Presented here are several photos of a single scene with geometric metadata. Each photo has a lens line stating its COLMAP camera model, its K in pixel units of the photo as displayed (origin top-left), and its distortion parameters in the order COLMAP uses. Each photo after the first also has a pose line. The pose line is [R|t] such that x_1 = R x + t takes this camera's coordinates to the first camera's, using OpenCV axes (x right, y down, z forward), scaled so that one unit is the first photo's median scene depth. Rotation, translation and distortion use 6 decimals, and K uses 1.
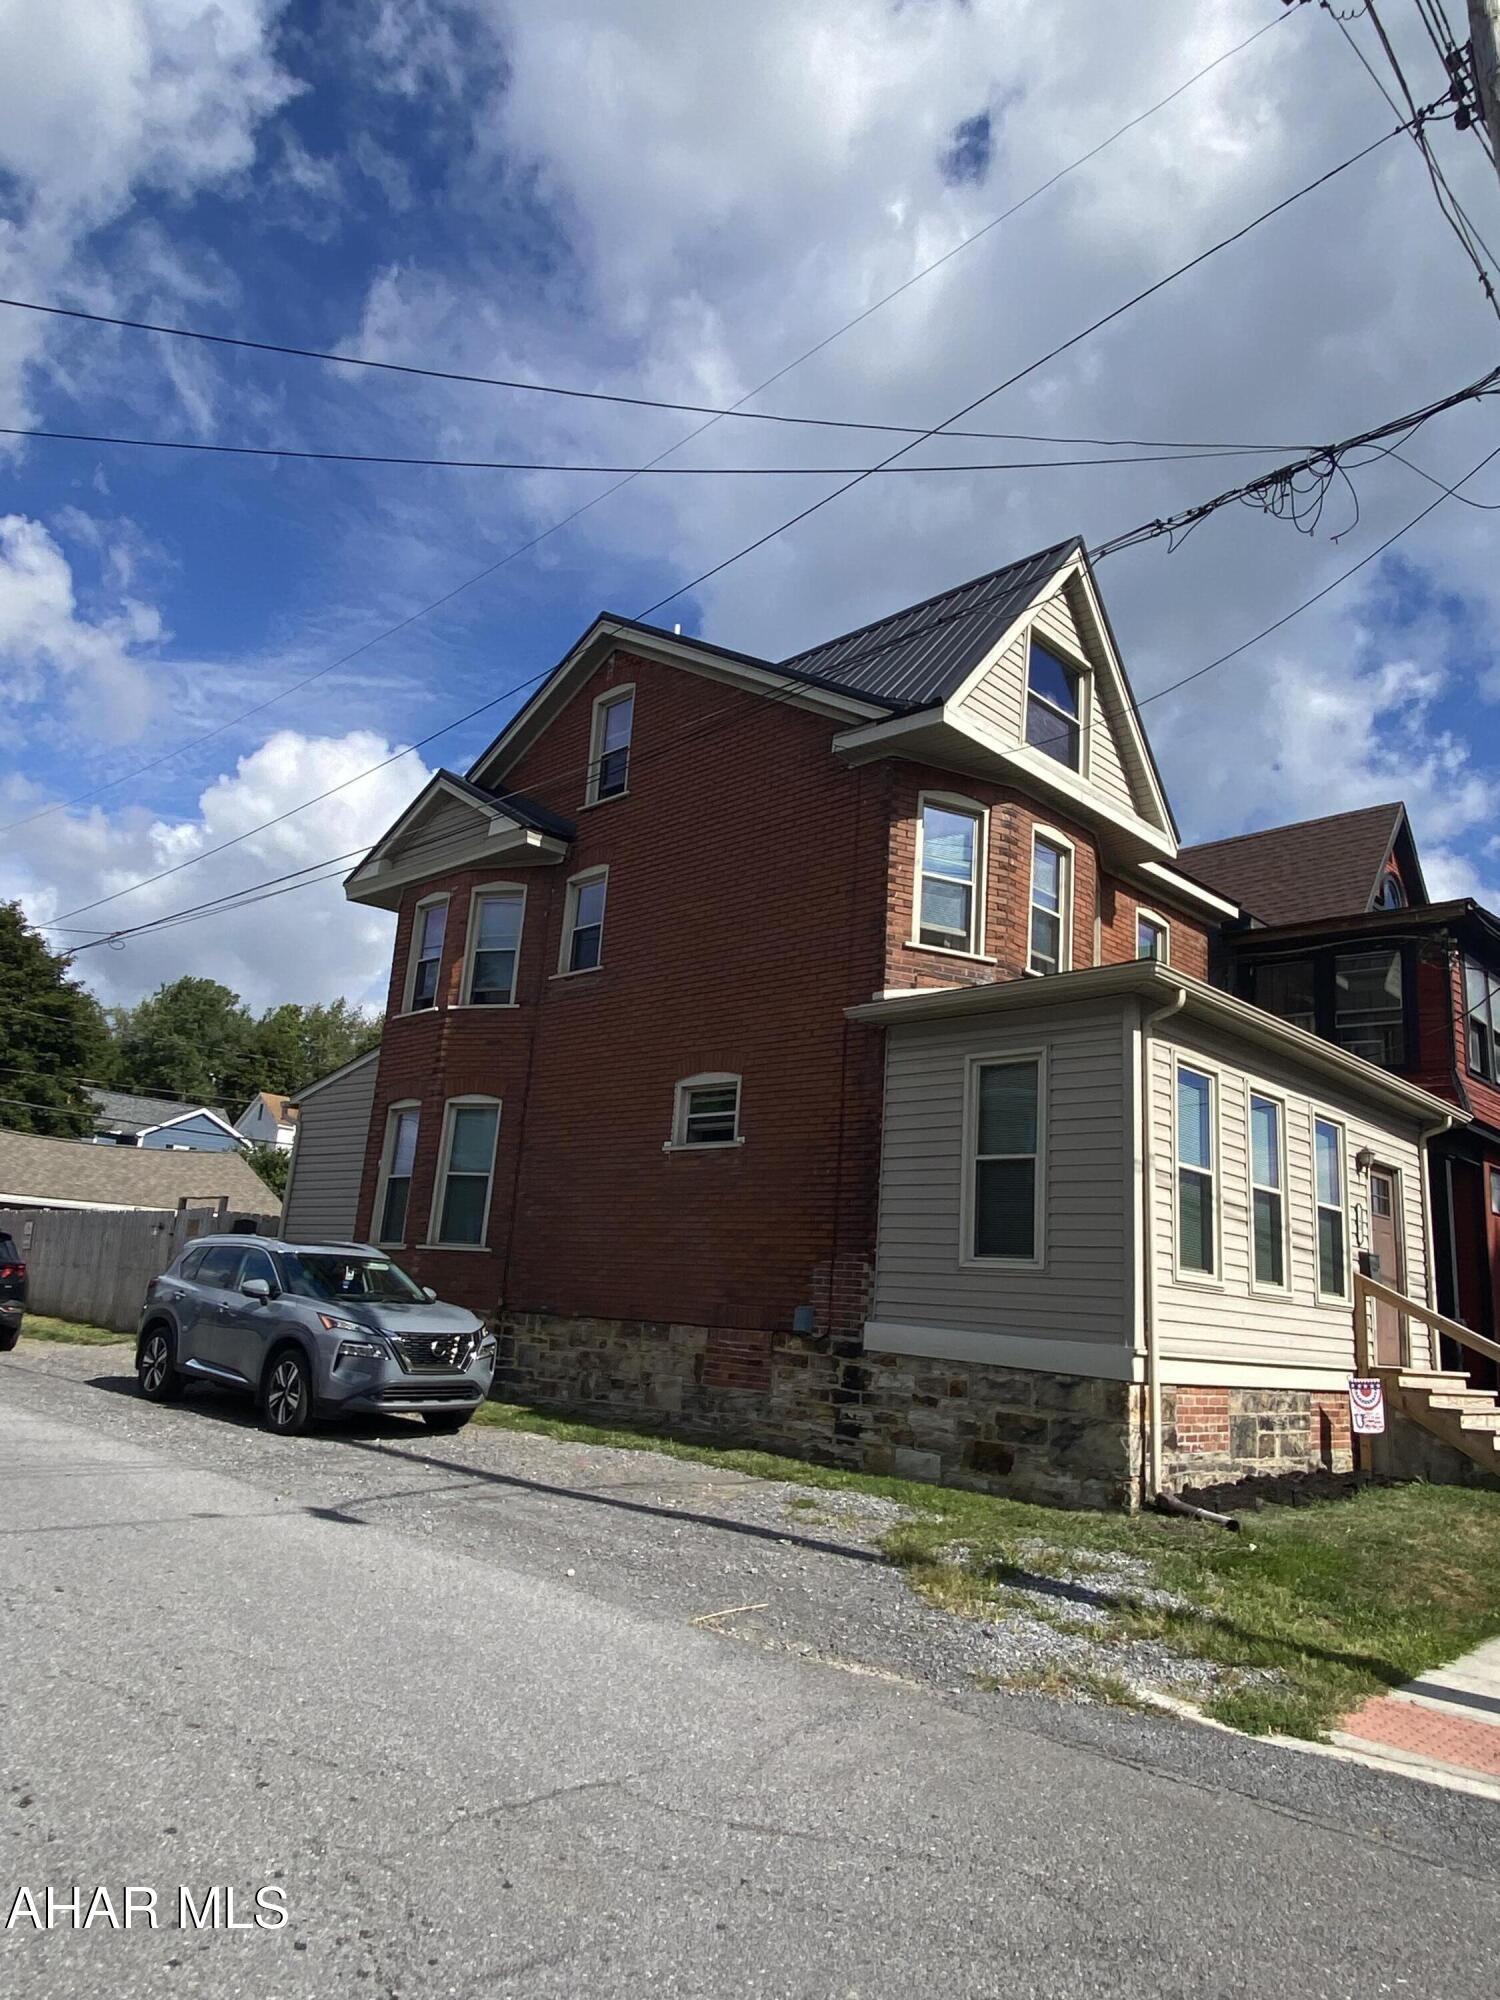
lens RADIAL K [[1325.8, 0, 752.7], [0, 1325.8, 994.0], [0, 0, 1]] dist [0.049881, -0.031085]
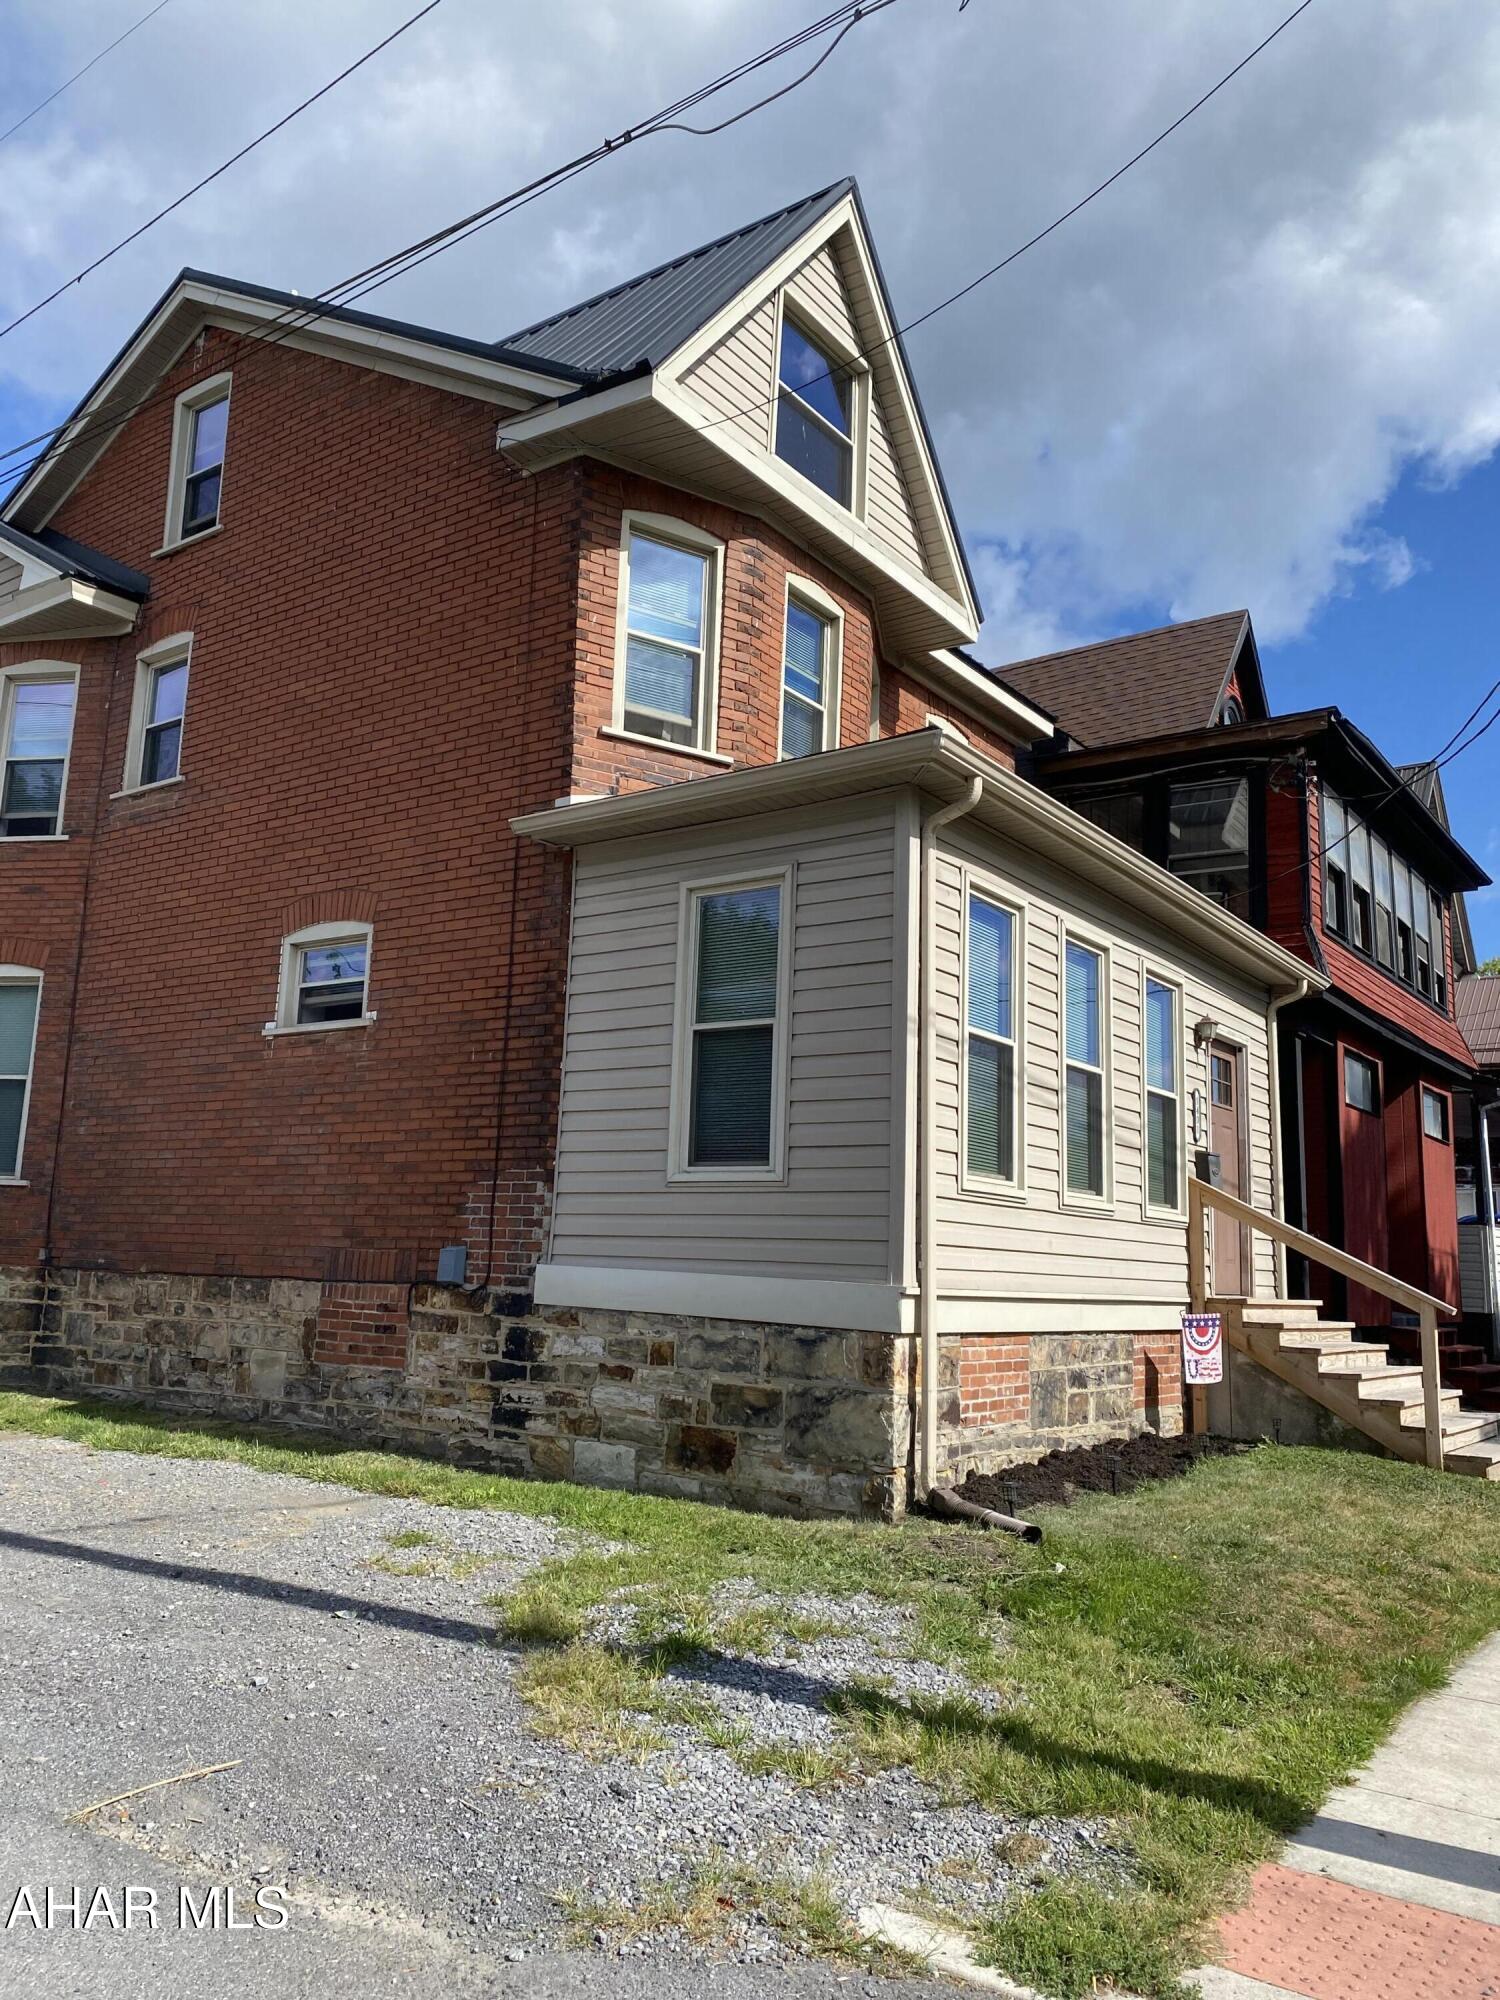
lens RADIAL K [[1525.4, 0, 745.8], [0, 1525.4, 999.4], [0, 0, 1]] dist [0.050398, -0.054123]
pose [[0.987988, -0.006213, 0.154405, 0.066199], [-0.004284, 0.997706, 0.067553, 0.049907], [-0.154471, -0.067403, 0.985695, 0.188959]]
